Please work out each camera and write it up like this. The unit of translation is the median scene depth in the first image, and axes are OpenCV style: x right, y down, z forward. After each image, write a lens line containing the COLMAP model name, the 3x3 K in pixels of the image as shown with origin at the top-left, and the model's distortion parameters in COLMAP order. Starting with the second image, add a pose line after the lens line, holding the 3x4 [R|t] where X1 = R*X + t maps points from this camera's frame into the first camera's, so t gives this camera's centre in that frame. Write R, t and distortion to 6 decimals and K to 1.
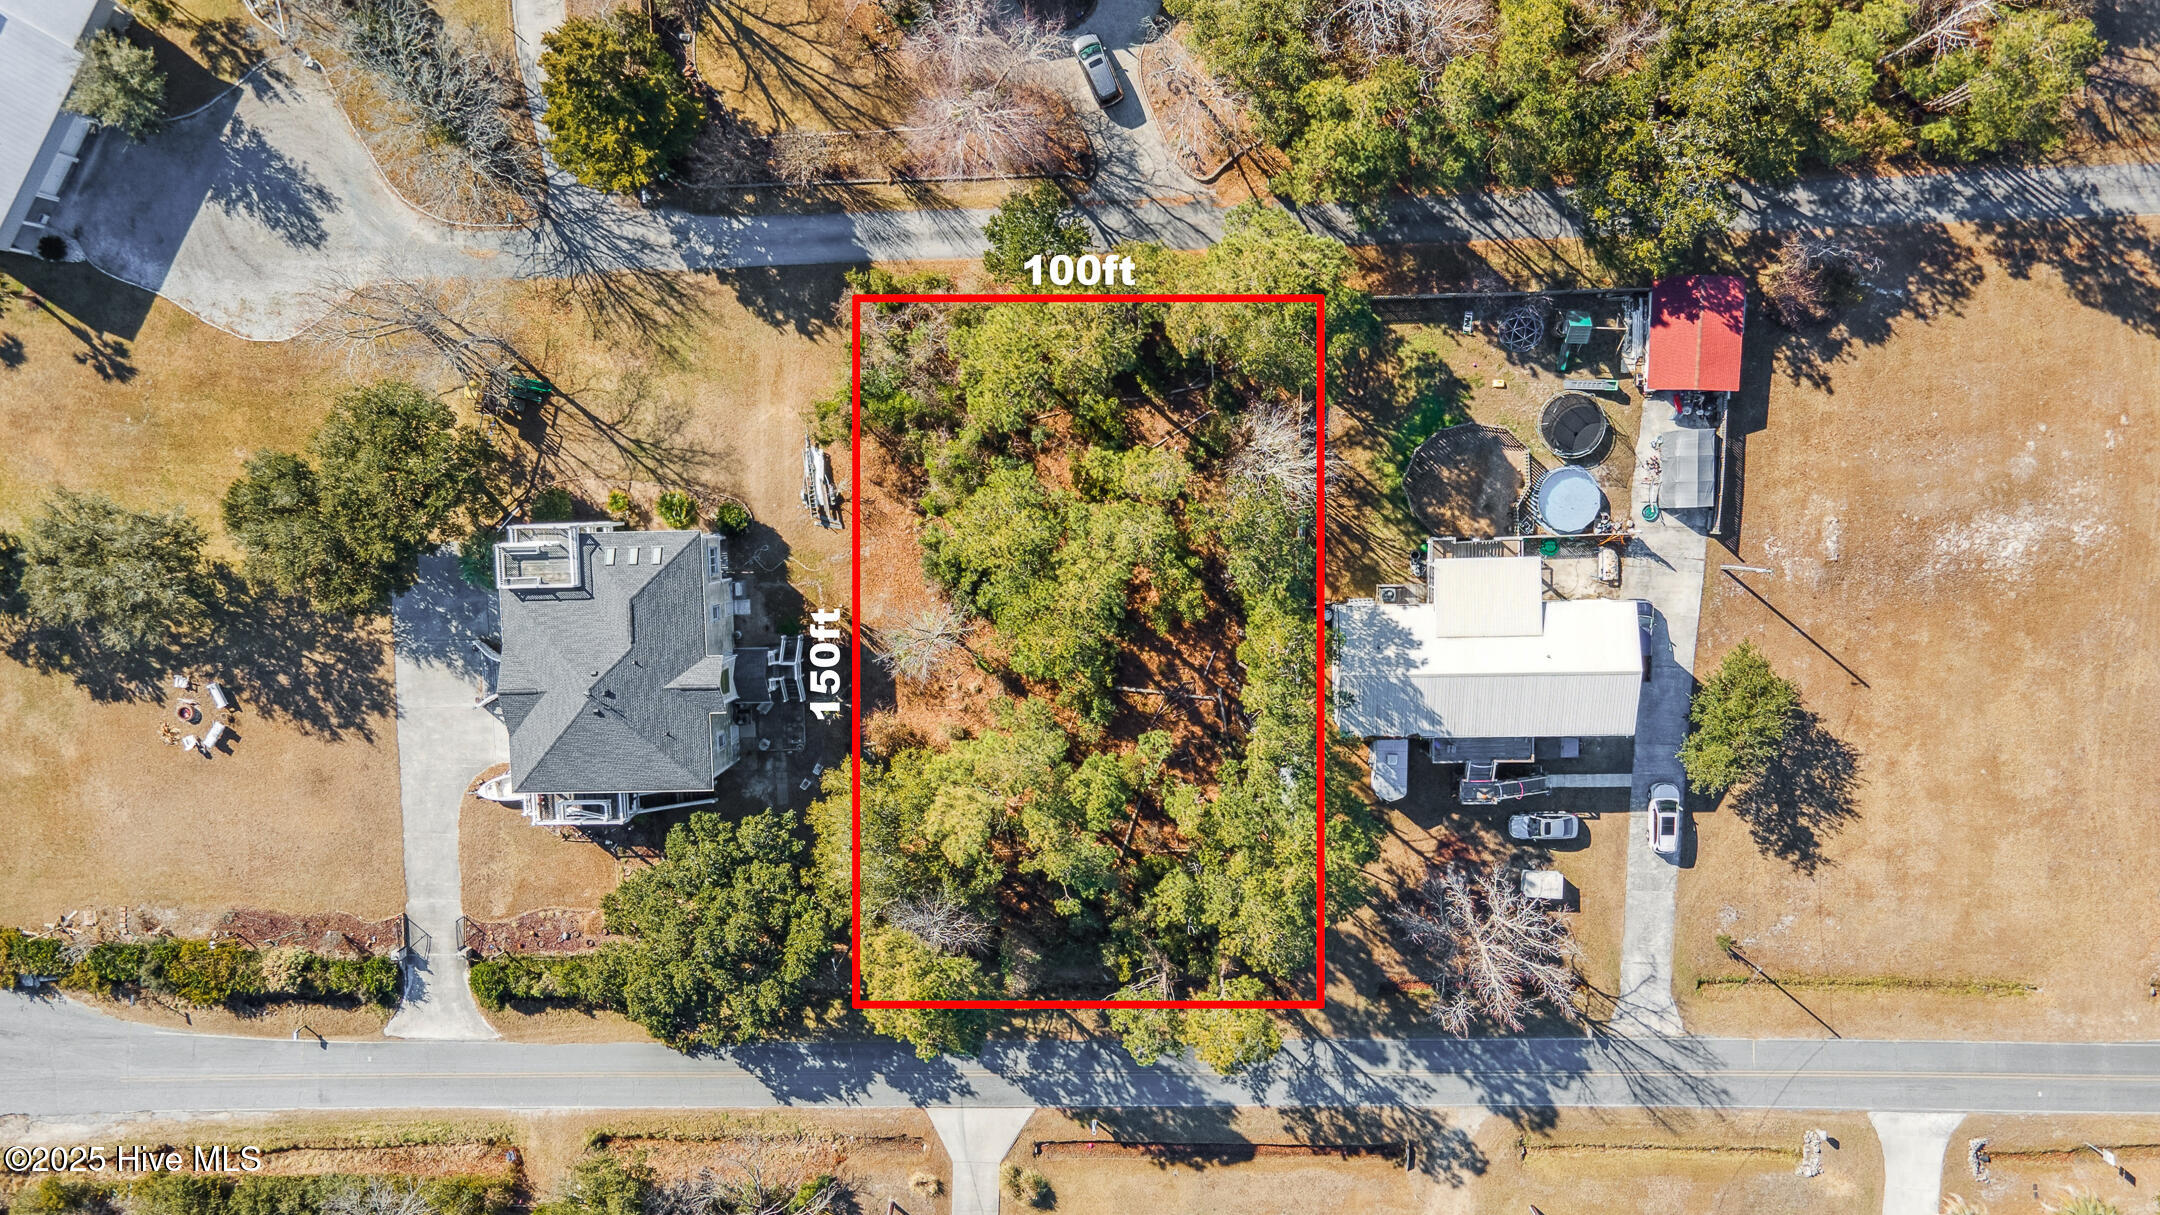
lens RADIAL K [[1660.6, 0, 1080.0], [0, 1660.6, 607.5], [0, 0, 1]] dist [0.014724, 0.007309]
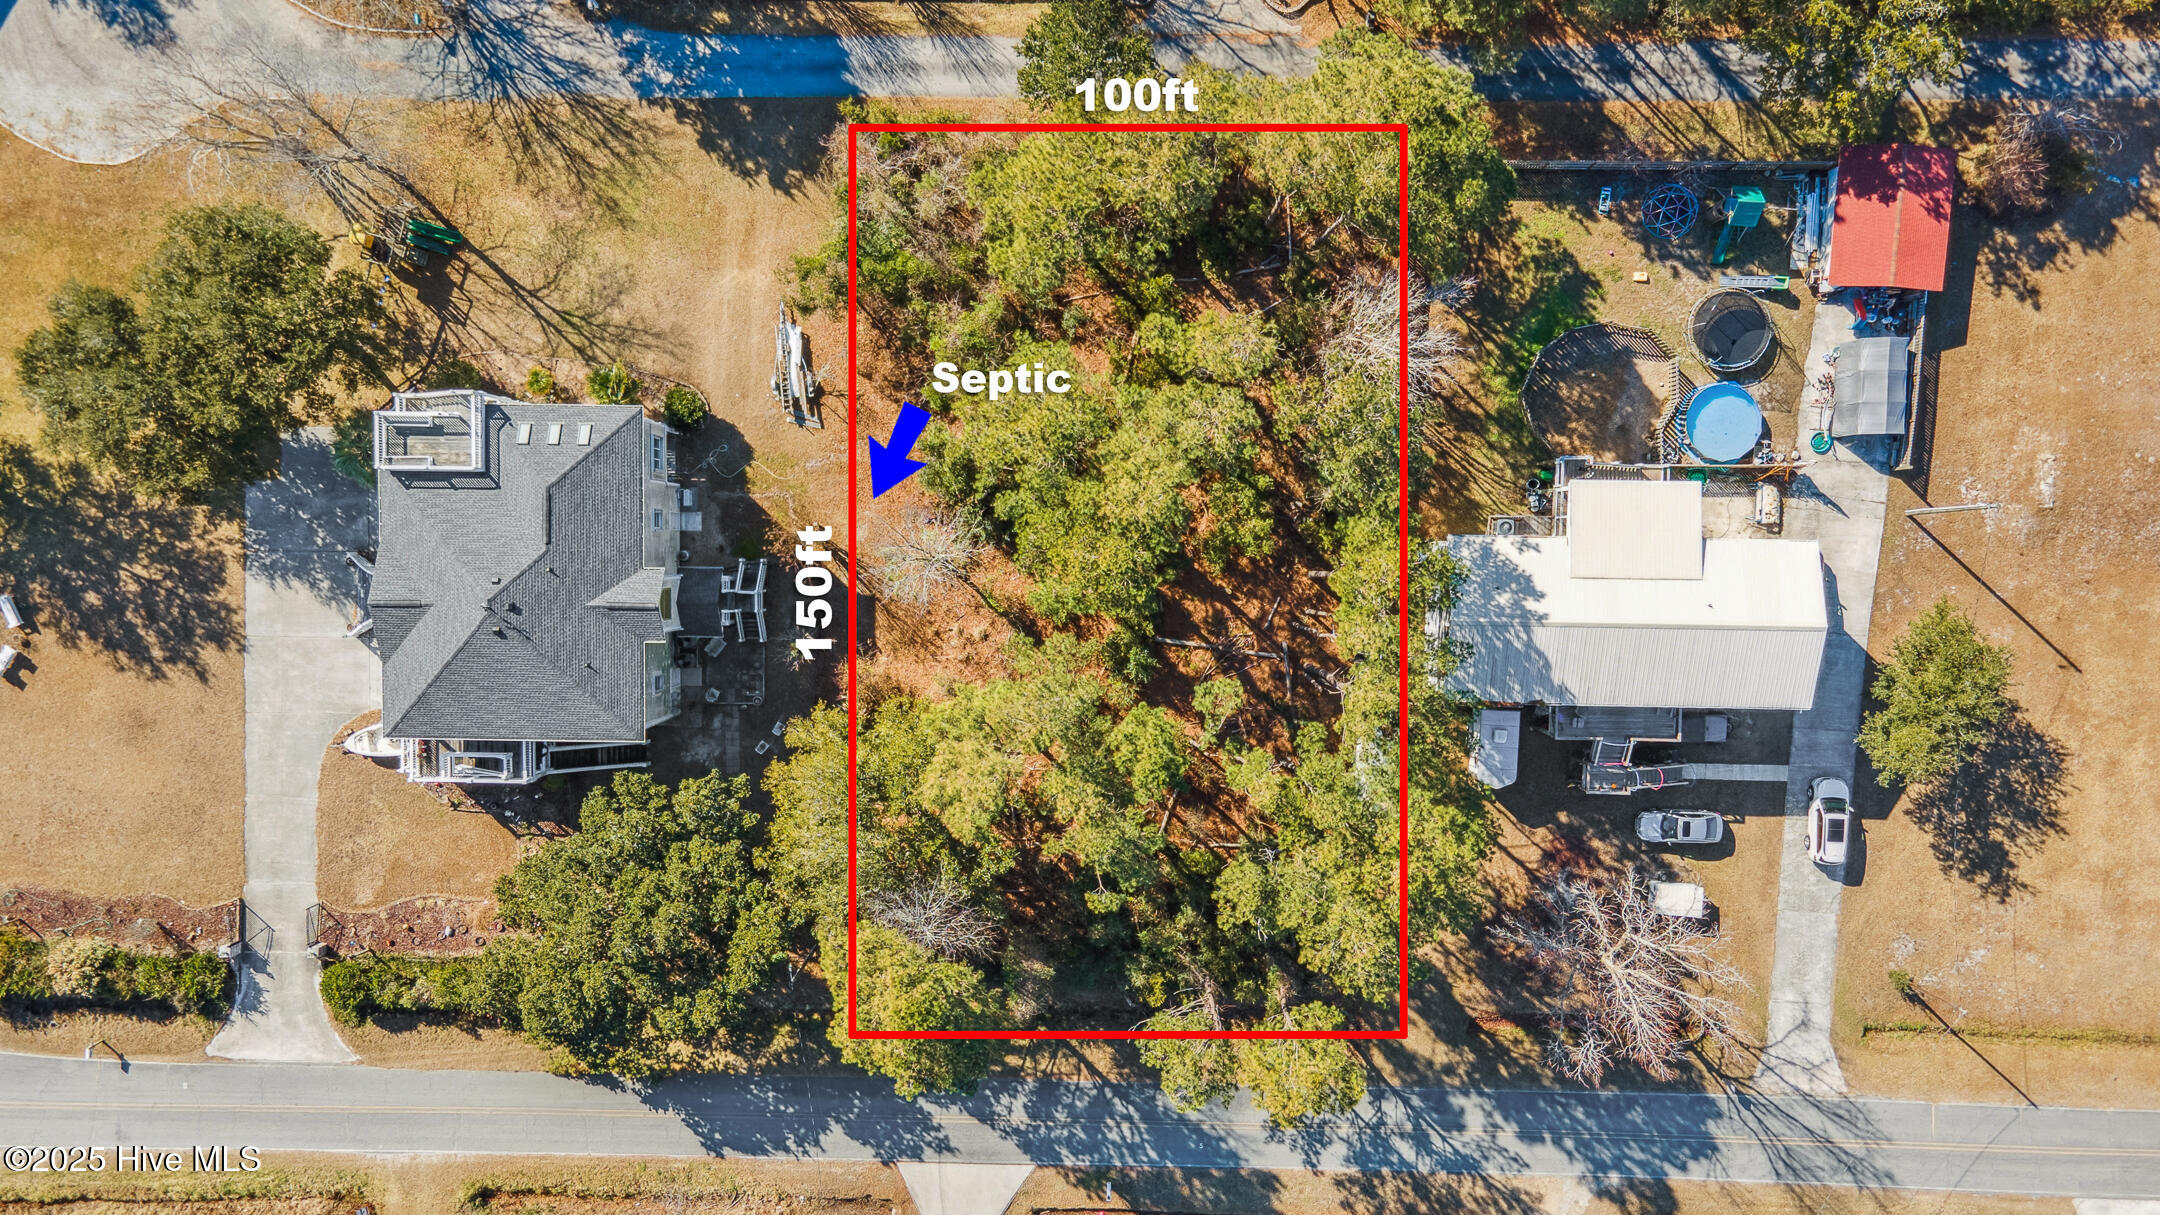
lens RADIAL K [[1714.1, 0, 1084.7], [0, 1714.1, 613.9], [0, 0, 1]] dist [0.025205, 0.012420]
pose [[0.998969, 0.033359, 0.030783, -0.038934], [-0.032282, 0.998872, -0.034835, 0.066910], [-0.031911, 0.033805, 0.998919, 0.175194]]
